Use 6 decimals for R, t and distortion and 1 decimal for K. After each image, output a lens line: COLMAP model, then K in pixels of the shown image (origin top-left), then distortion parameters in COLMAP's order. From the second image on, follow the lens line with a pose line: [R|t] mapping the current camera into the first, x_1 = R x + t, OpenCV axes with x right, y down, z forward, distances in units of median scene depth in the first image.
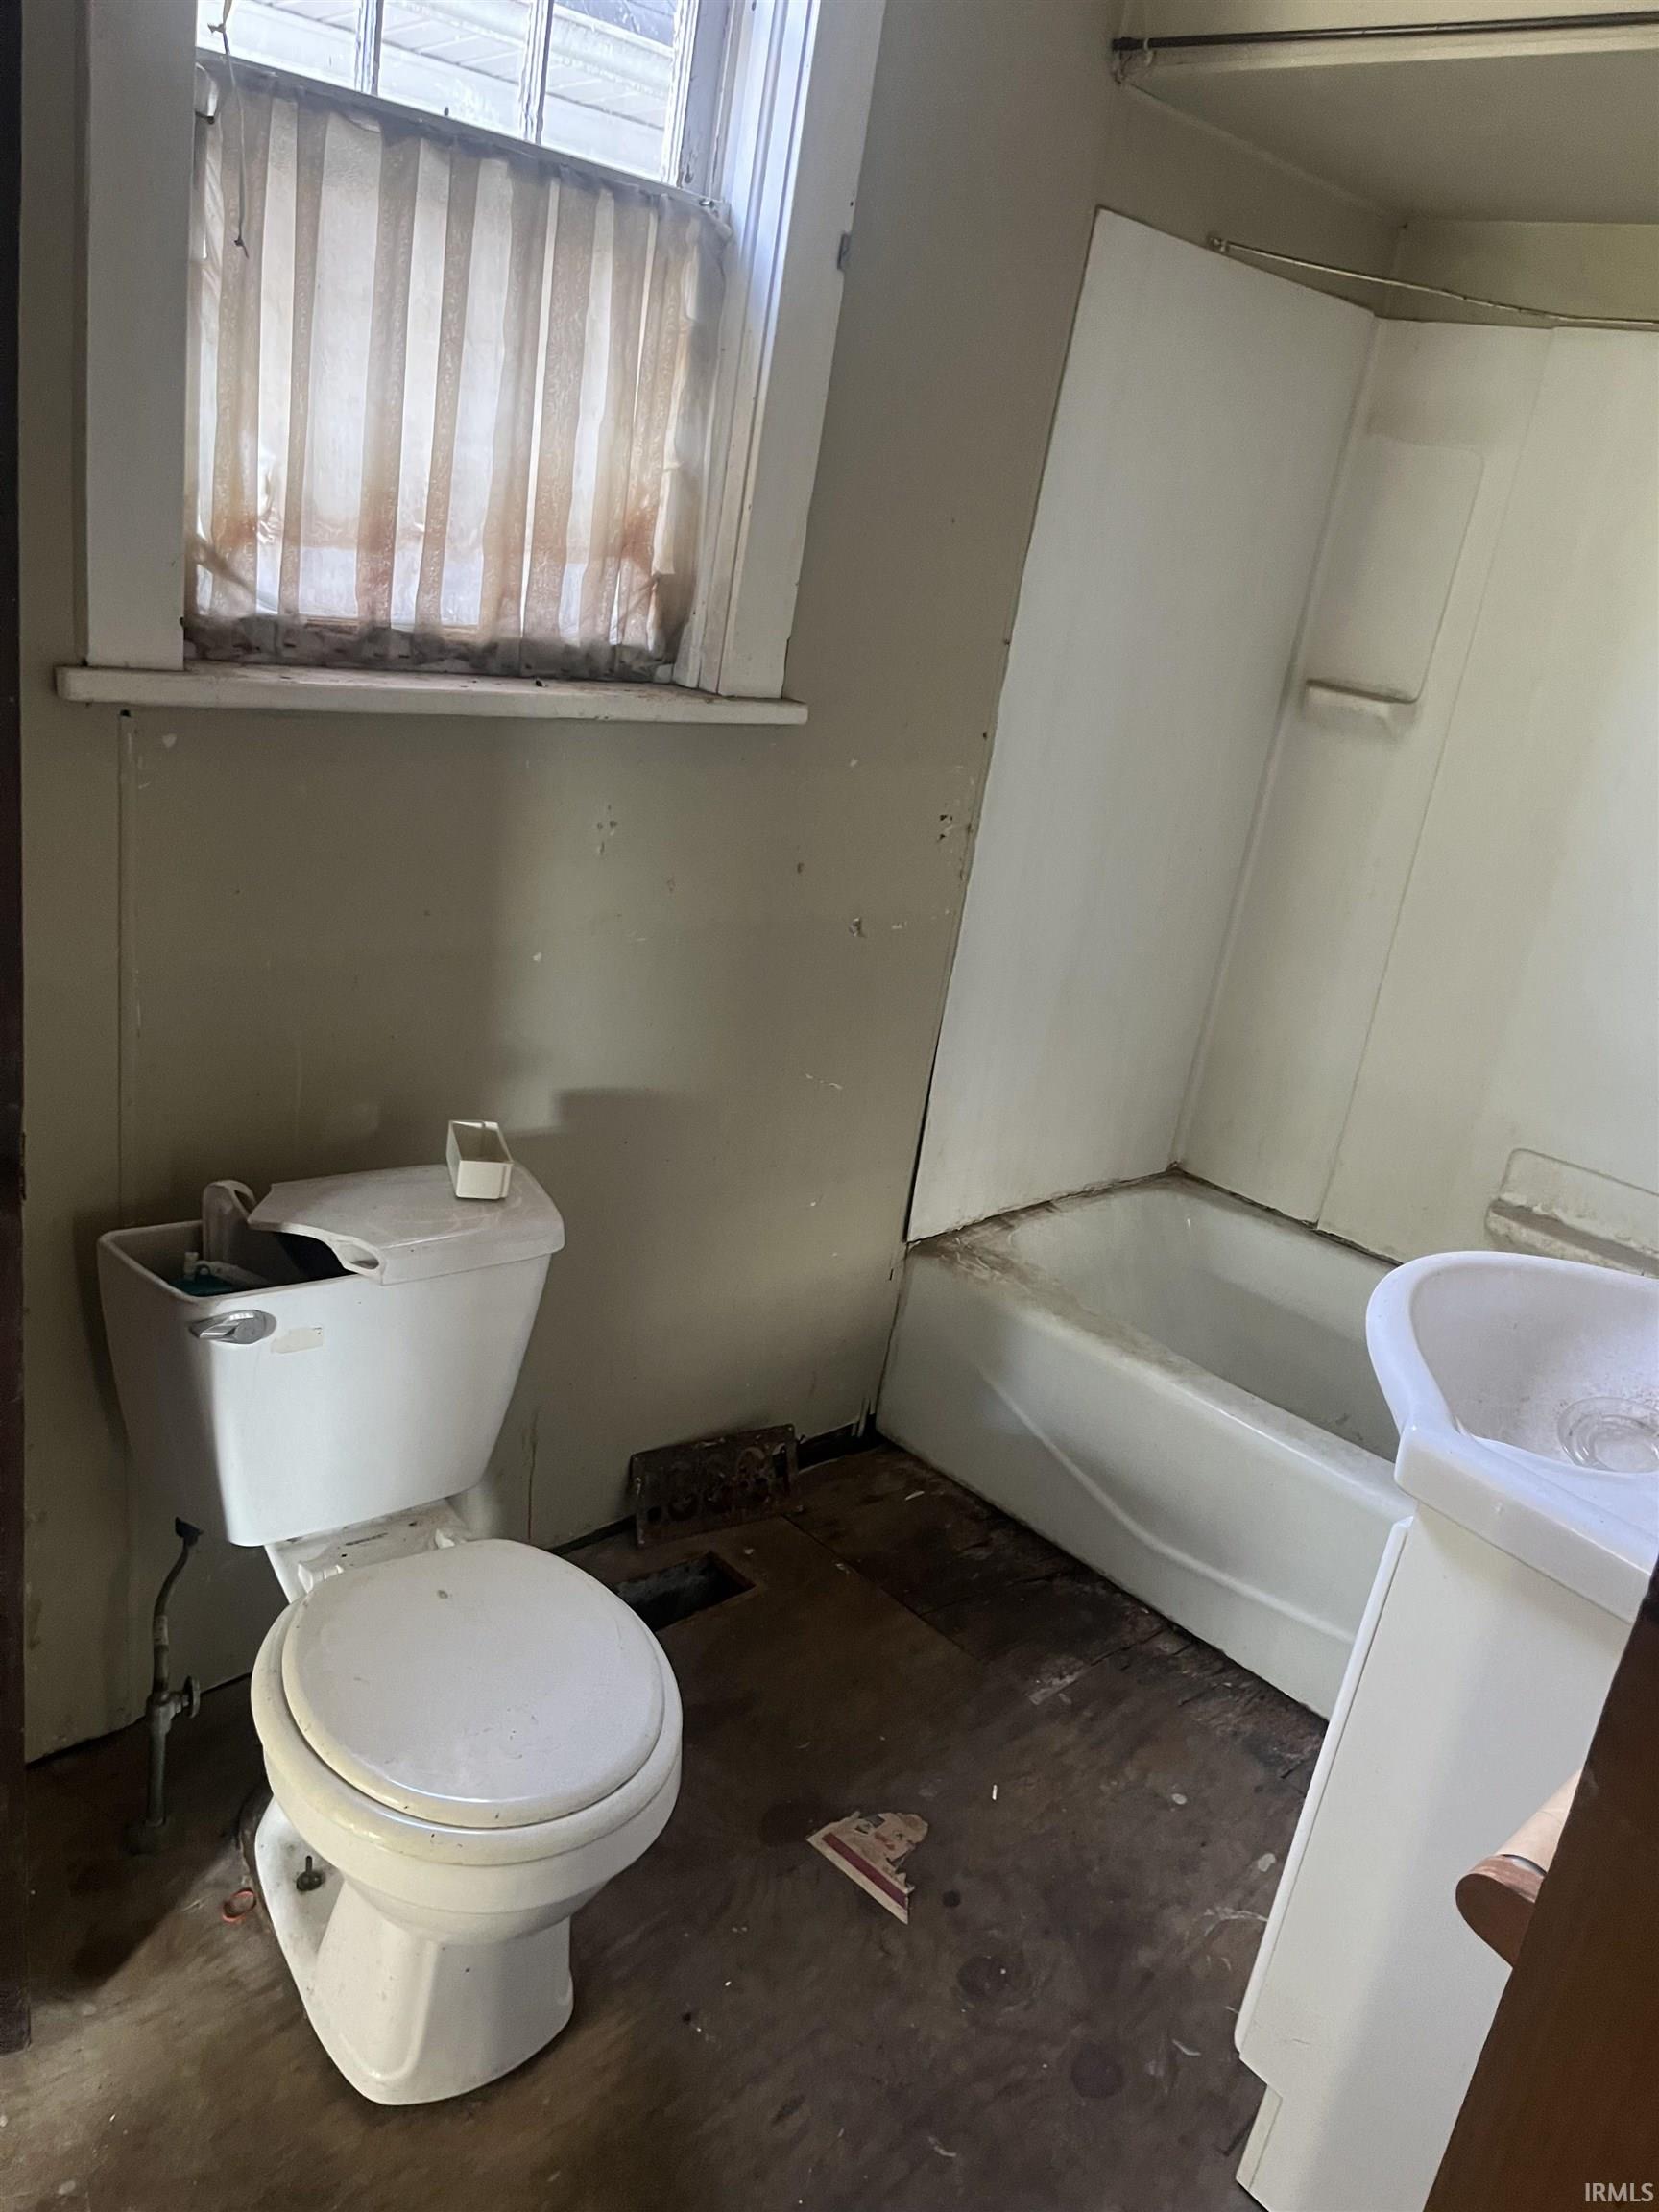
lens RADIAL K [[1677.3, 0, 831.2], [0, 1677.3, 1109.4], [0, 0, 1]] dist [0.064195, -0.095199]
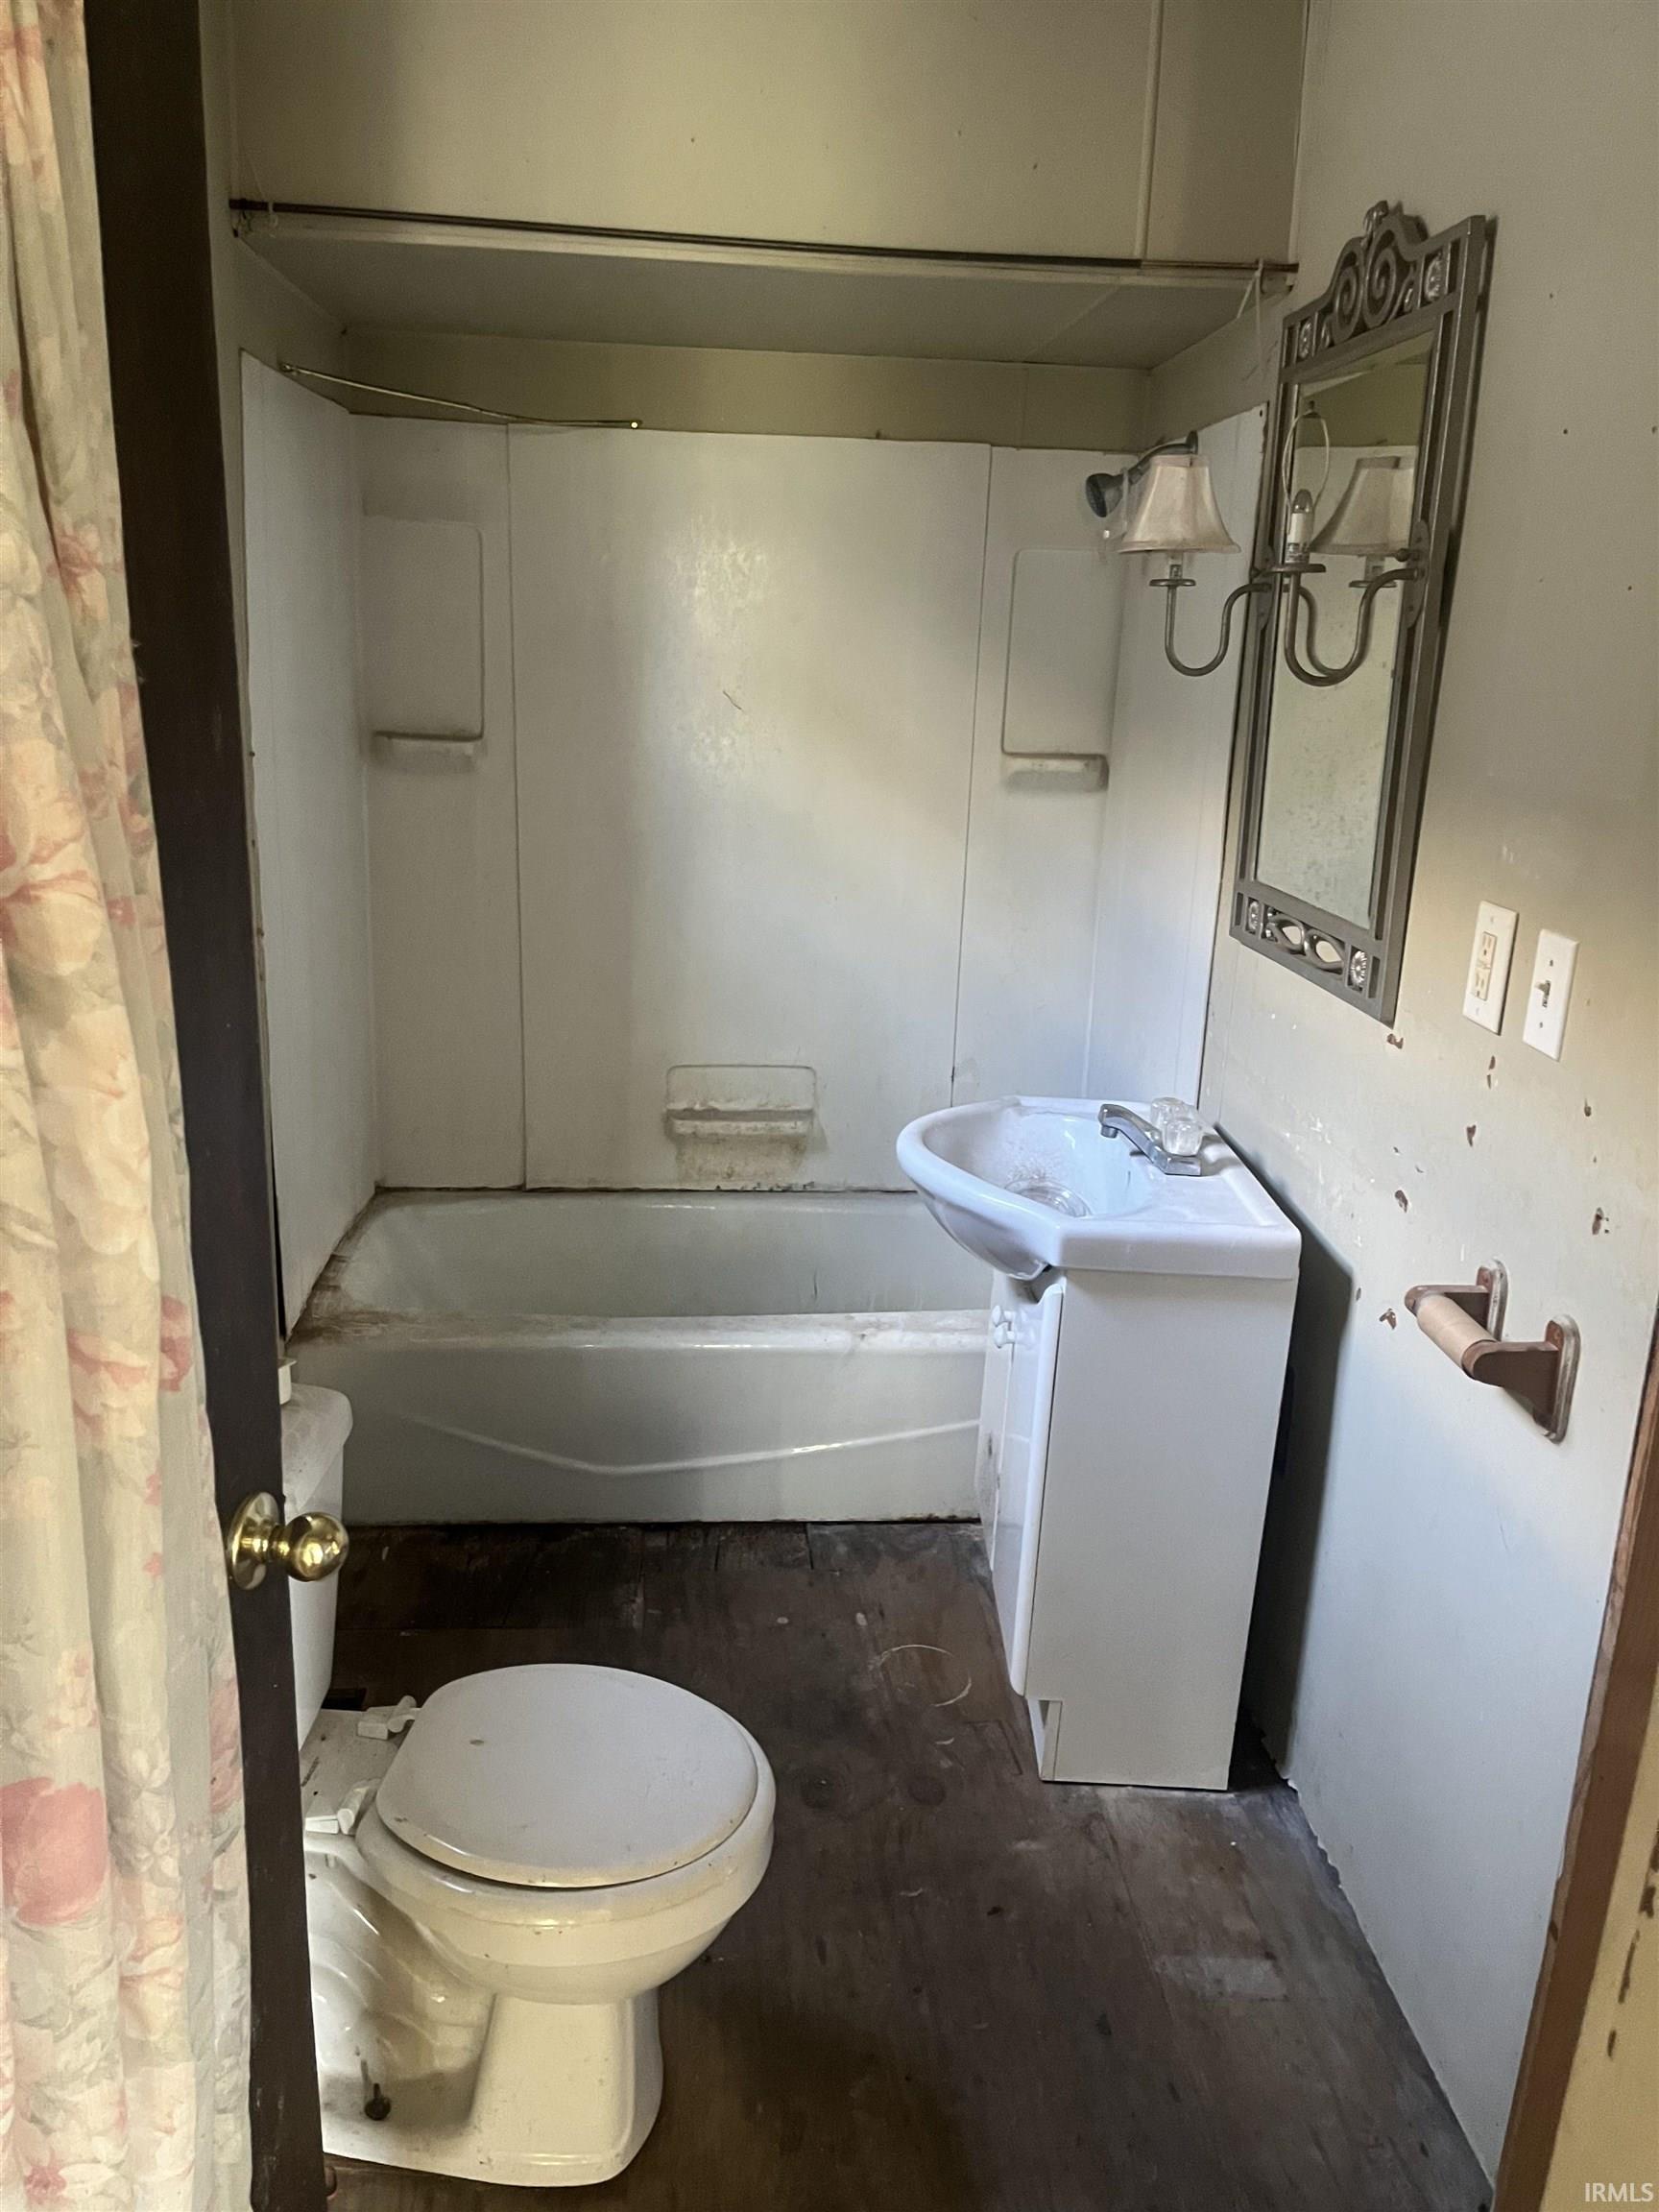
lens RADIAL K [[1677.3, 0, 844.9], [0, 1677.3, 1104.4], [0, 0, 1]] dist [0.064195, -0.095199]
pose [[0.639579, -0.323662, 0.697267, -0.441749], [0.307682, 0.939002, 0.153646, -0.115278], [-0.704465, 0.116268, 0.700151, 0.030299]]
